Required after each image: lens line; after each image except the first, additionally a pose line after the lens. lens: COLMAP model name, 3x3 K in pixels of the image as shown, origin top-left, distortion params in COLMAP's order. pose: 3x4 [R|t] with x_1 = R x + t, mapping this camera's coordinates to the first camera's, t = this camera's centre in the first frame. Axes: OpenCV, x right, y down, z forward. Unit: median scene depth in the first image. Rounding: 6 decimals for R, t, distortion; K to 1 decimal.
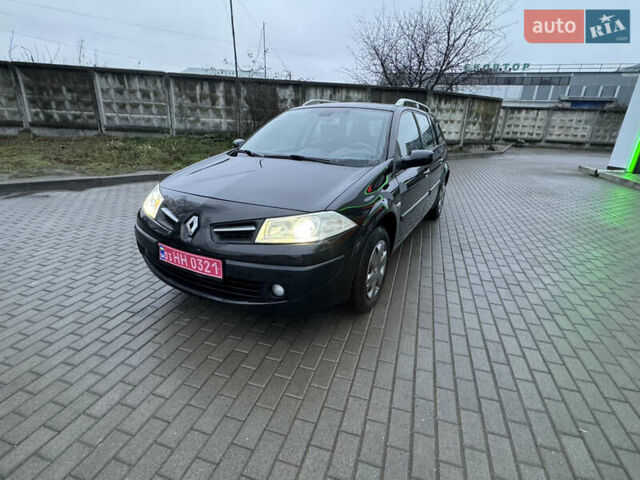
lens RADIAL K [[323.5, 0, 318.4], [0, 323.5, 240.0], [0, 0, 1]] dist [-0.001091, 0.000586]
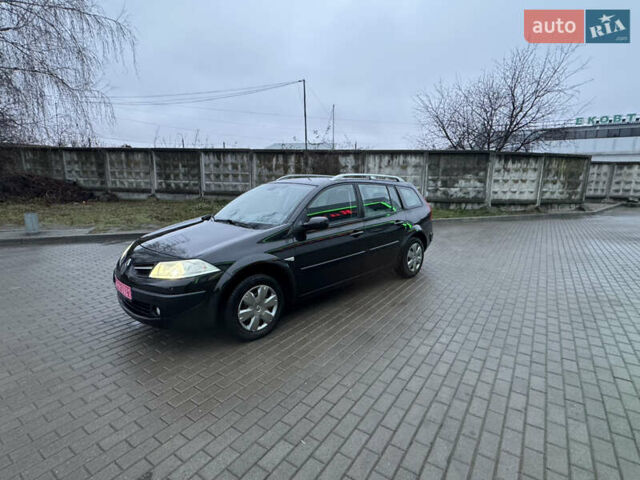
lens RADIAL K [[324.6, 0, 318.1], [0, 324.6, 238.1], [0, 0, 1]] dist [-0.001350, -0.000471]
pose [[0.955643, 0.028031, -0.293191, 0.145789], [-0.079714, 0.982924, -0.165849, 0.002531], [0.283535, 0.181864, 0.941559, -0.036383]]
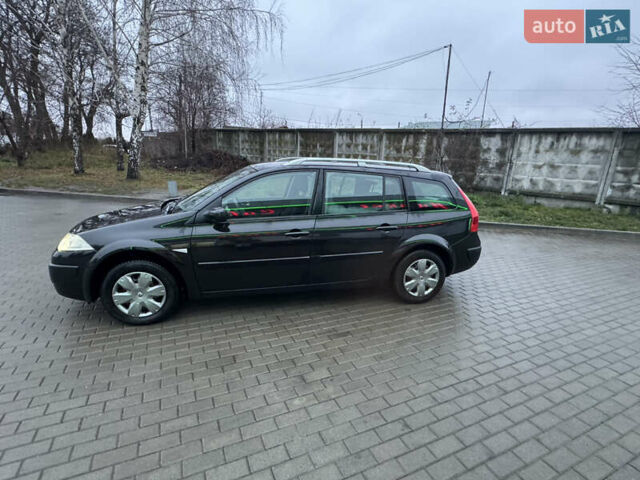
lens RADIAL K [[323.5, 0, 318.4], [0, 323.5, 240.0], [0, 0, 1]] dist [-0.001091, 0.000586]
pose [[0.673074, 0.183191, -0.716528, 0.280951], [-0.274626, 0.961474, -0.012156, -0.053483], [0.686696, 0.204959, 0.697453, 0.105844]]
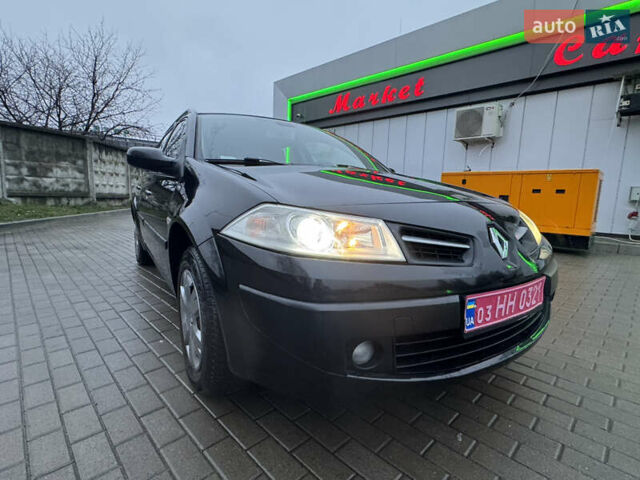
lens RADIAL K [[324.6, 0, 318.1], [0, 324.6, 238.1], [0, 0, 1]] dist [-0.001350, -0.000471]
pose [[0.473512, -0.132764, 0.870724, -0.164805], [0.291473, 0.956495, -0.012665, -0.021697], [-0.831162, 0.259790, 0.491609, 0.151124]]
